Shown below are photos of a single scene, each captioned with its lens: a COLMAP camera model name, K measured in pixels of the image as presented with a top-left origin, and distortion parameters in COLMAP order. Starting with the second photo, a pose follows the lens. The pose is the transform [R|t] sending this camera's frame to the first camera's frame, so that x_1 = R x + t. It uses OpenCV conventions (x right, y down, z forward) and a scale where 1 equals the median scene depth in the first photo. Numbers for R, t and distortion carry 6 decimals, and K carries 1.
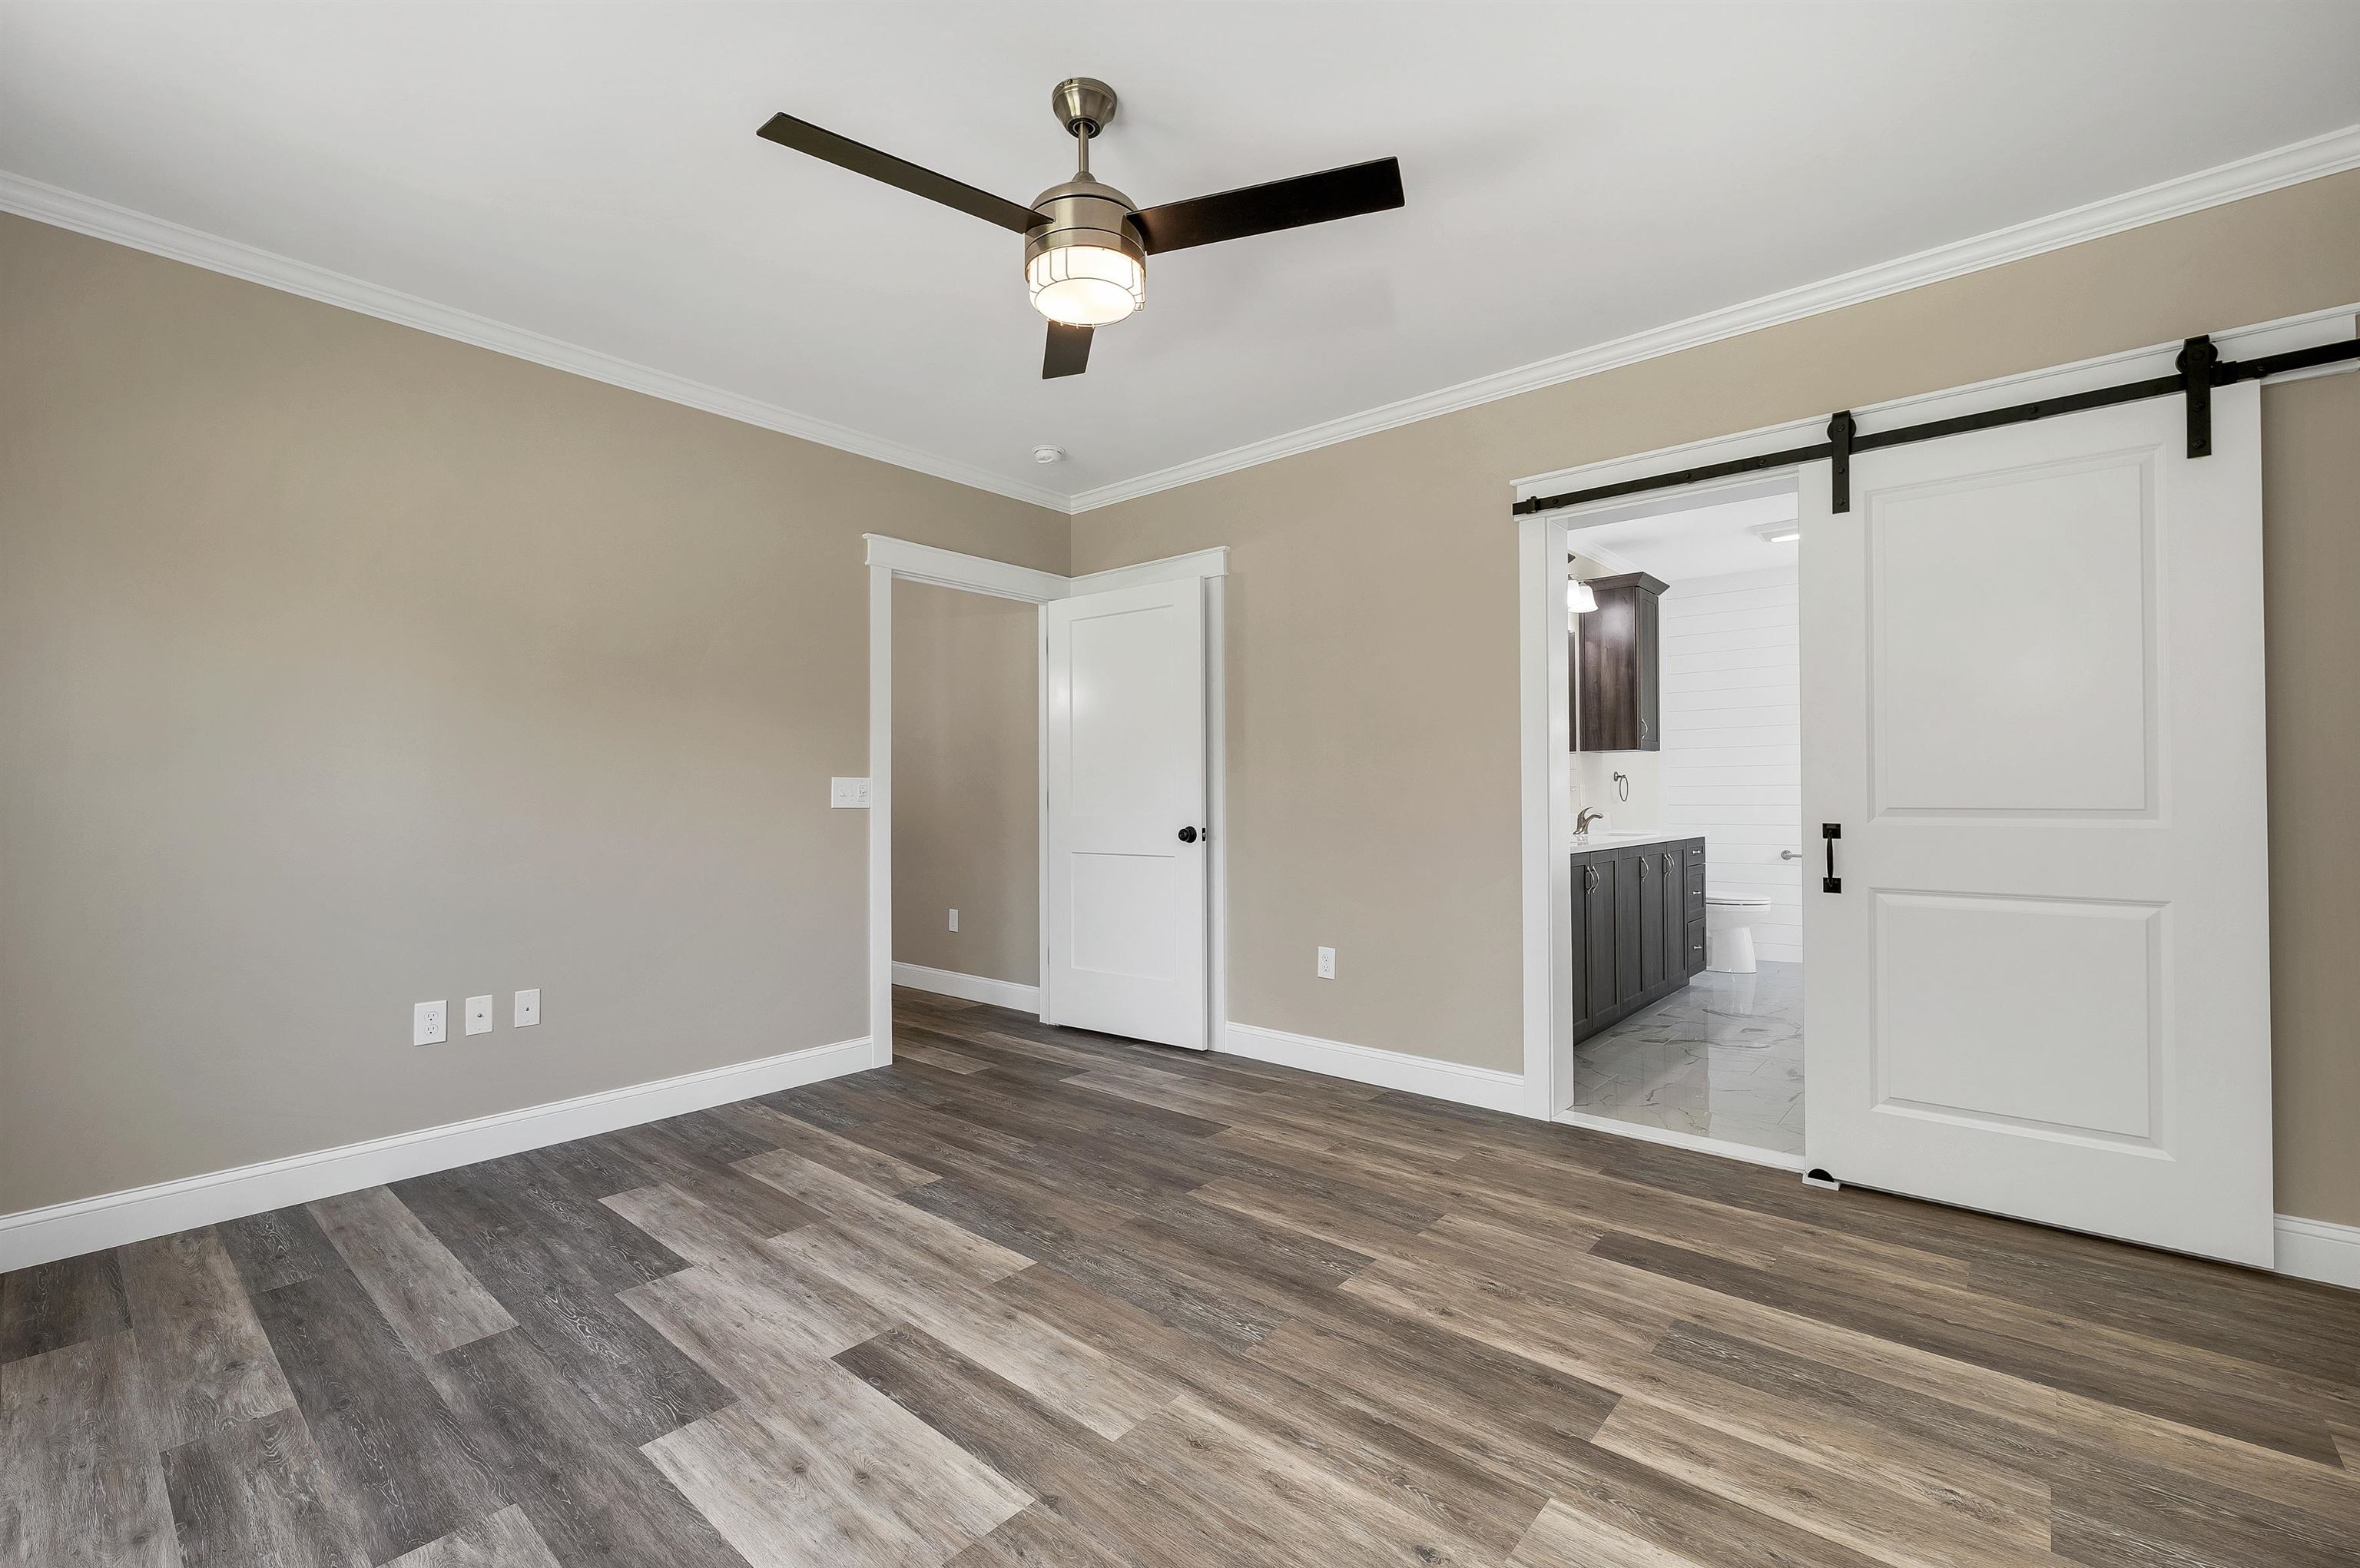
lens RADIAL K [[982.7, 0, 1190.2], [0, 982.7, 794.4], [0, 0, 1]] dist [0.000237, -0.000512]
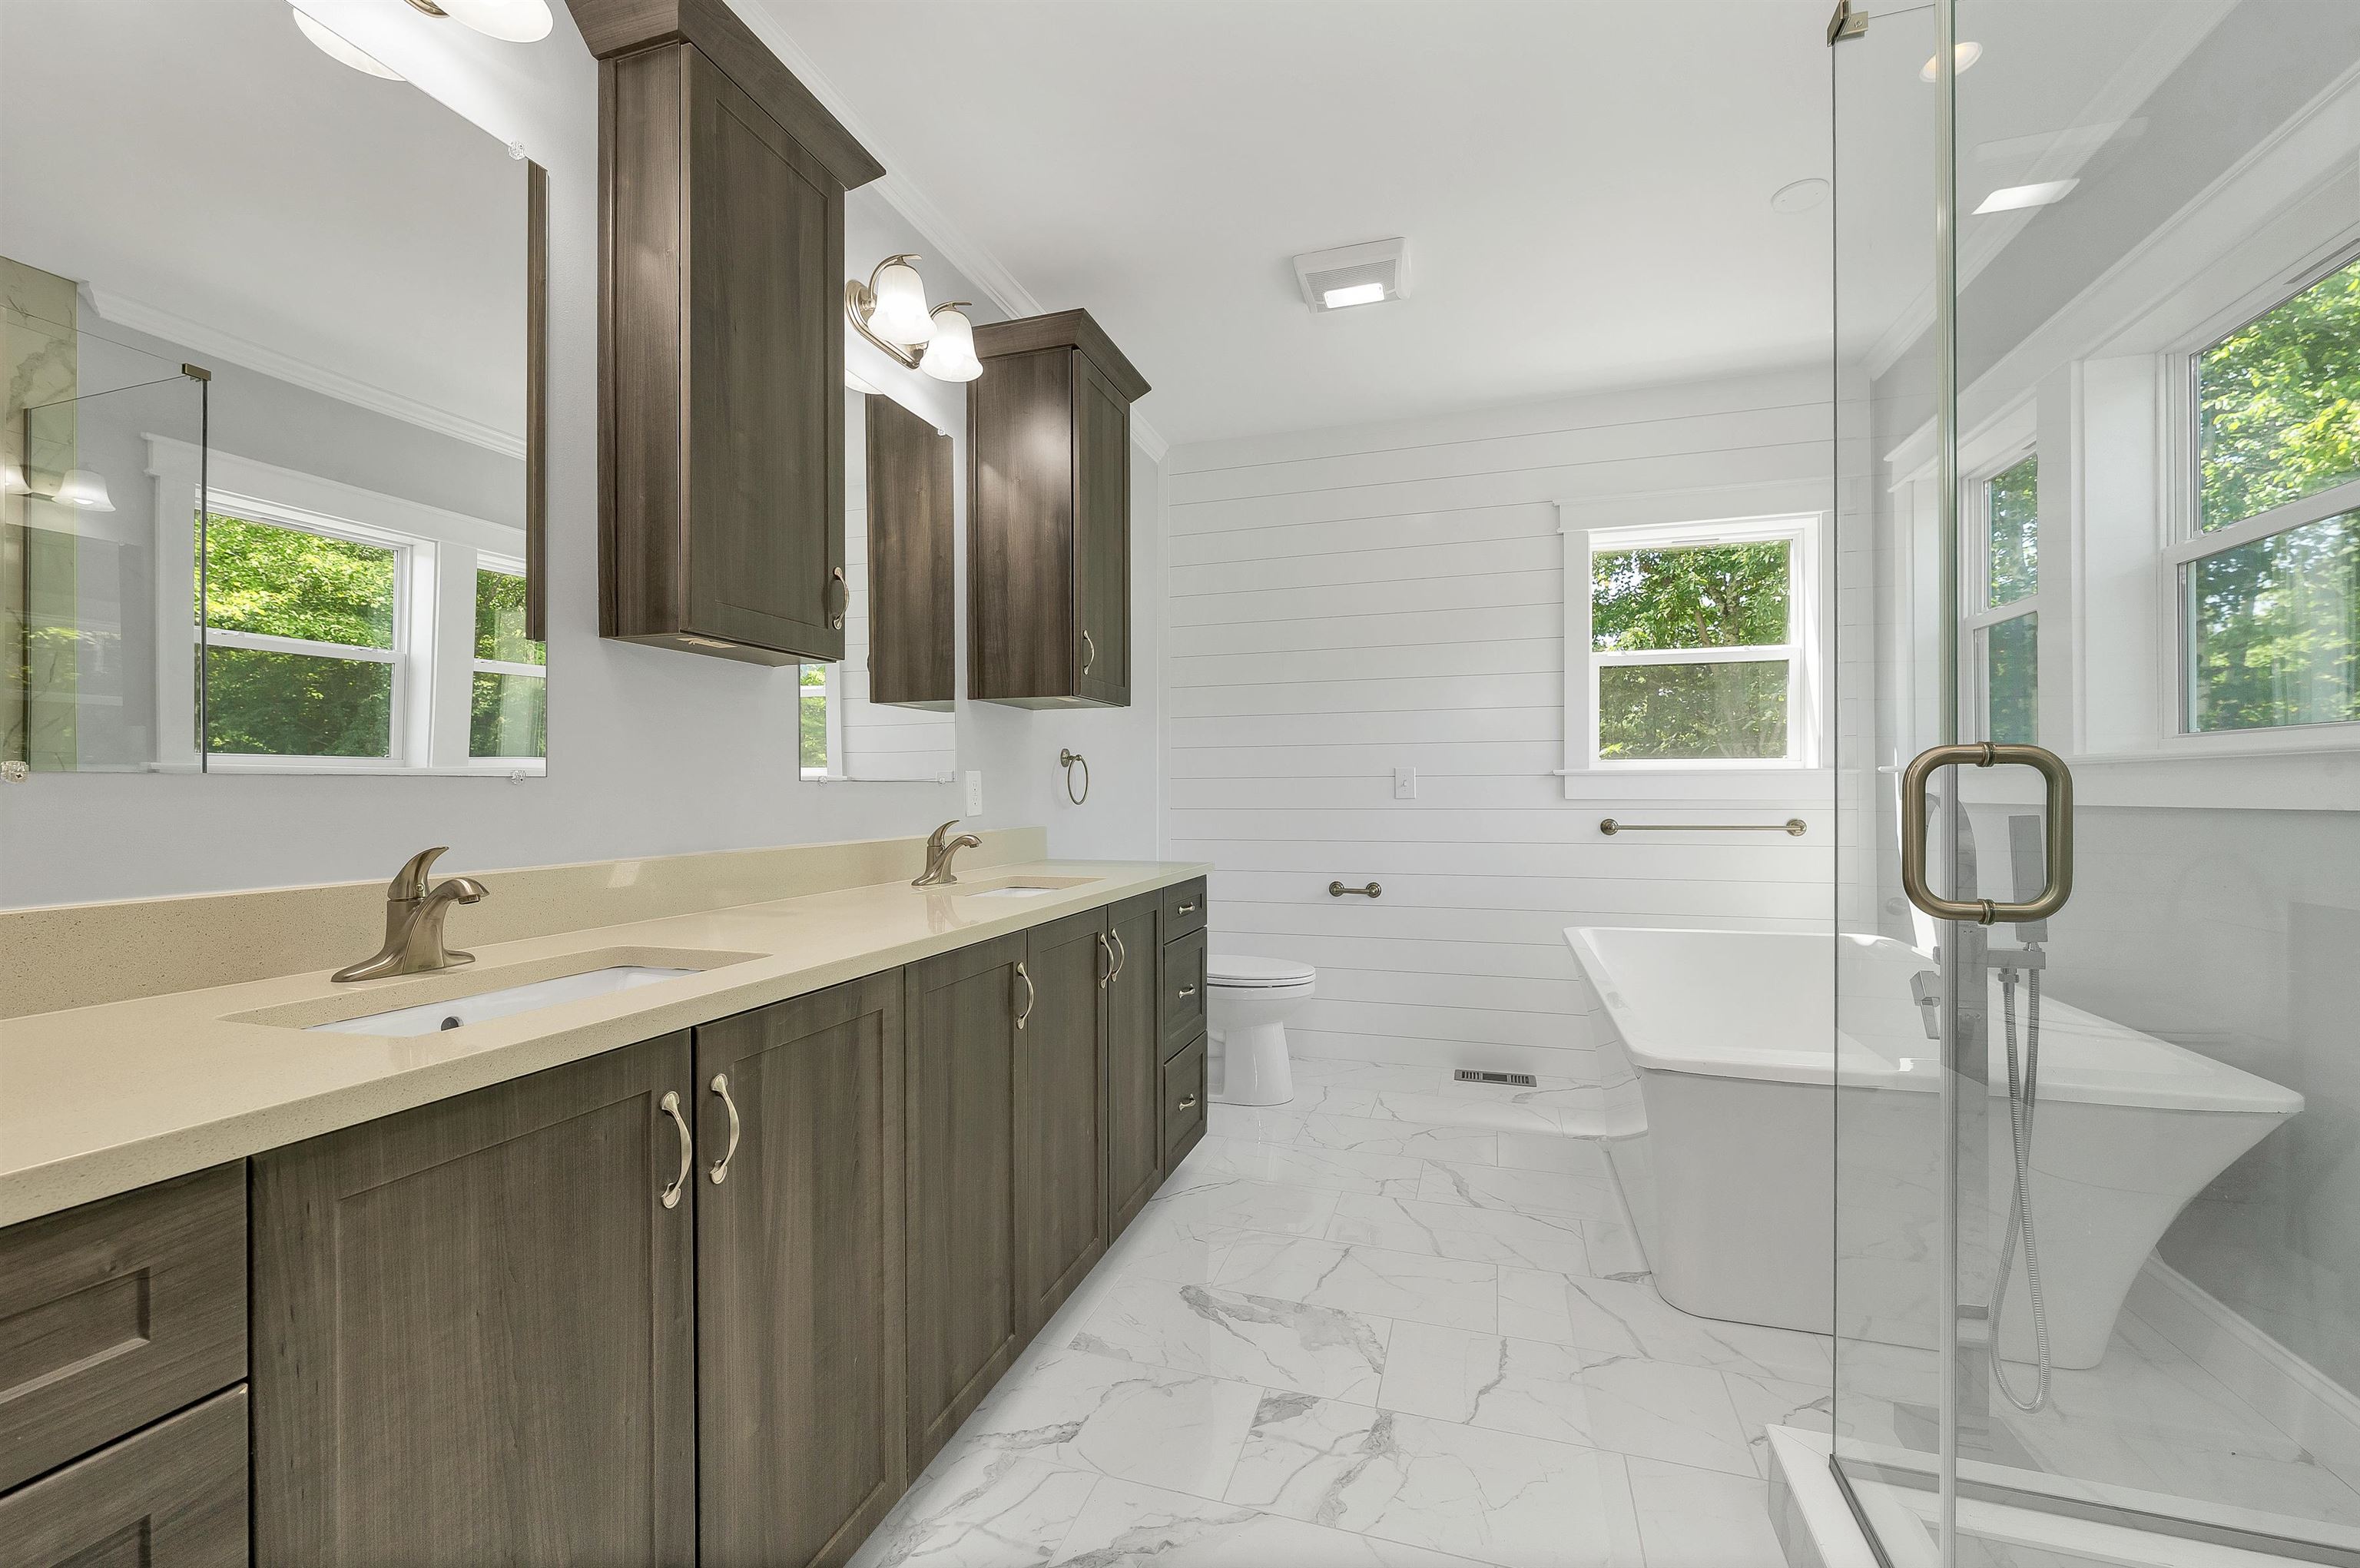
lens RADIAL K [[982.7, 0, 1176.0], [0, 982.7, 788.6], [0, 0, 1]] dist [0.000237, -0.000512]
pose [[0.920916, 0.007011, 0.389697, 0.308039], [-0.007821, 0.999969, 0.000491, -0.002009], [-0.389682, -0.003500, 0.920943, 0.531954]]
